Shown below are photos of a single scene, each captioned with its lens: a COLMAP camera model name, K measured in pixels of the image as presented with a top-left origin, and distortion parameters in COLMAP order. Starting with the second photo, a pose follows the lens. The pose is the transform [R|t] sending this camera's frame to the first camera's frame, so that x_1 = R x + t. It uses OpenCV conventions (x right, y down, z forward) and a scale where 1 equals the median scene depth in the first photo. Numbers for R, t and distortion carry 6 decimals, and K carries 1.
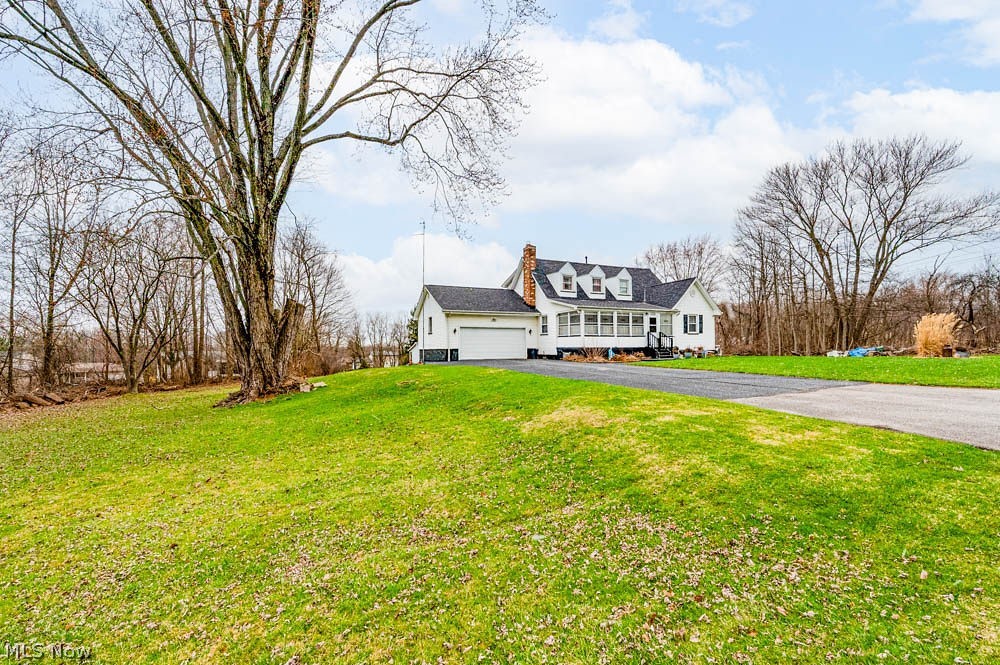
lens RADIAL K [[406.0, 0, 500.0], [0, 406.0, 332.5], [0, 0, 1]] dist [-0.000461, -0.000137]
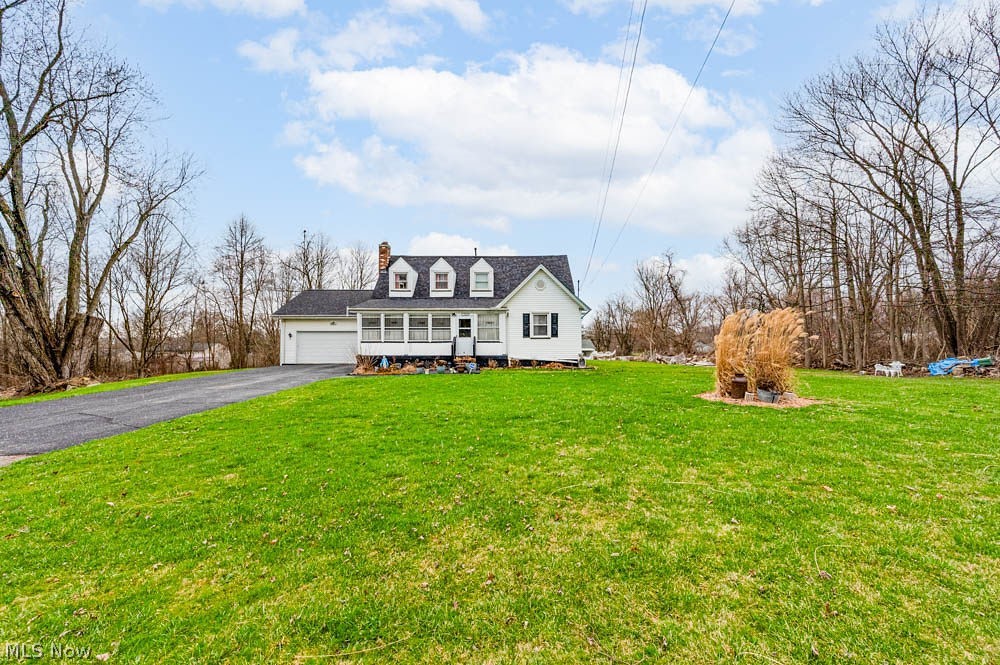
lens RADIAL K [[406.0, 0, 500.0], [0, 406.0, 332.5], [0, 0, 1]] dist [-0.000461, -0.000137]
pose [[0.896169, -0.001403, -0.443711, 0.790877], [0.009613, 0.999822, 0.016253, -0.021842], [0.443609, -0.018830, 0.896022, 0.303961]]
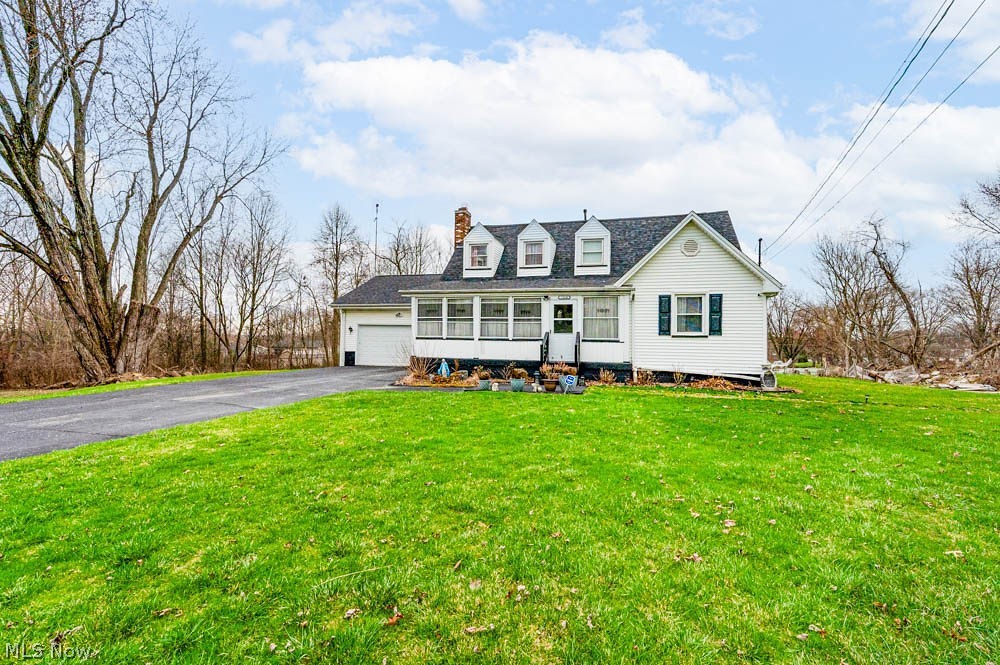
lens RADIAL K [[424.8, 0, 504.0], [0, 424.8, 331.3], [0, 0, 1]] dist [-0.002252, -0.000268]
pose [[0.749062, 0.004562, -0.662484, 0.674125], [-0.000149, 0.999977, 0.006718, -0.006059], [0.662499, -0.004934, 0.749046, 0.537678]]
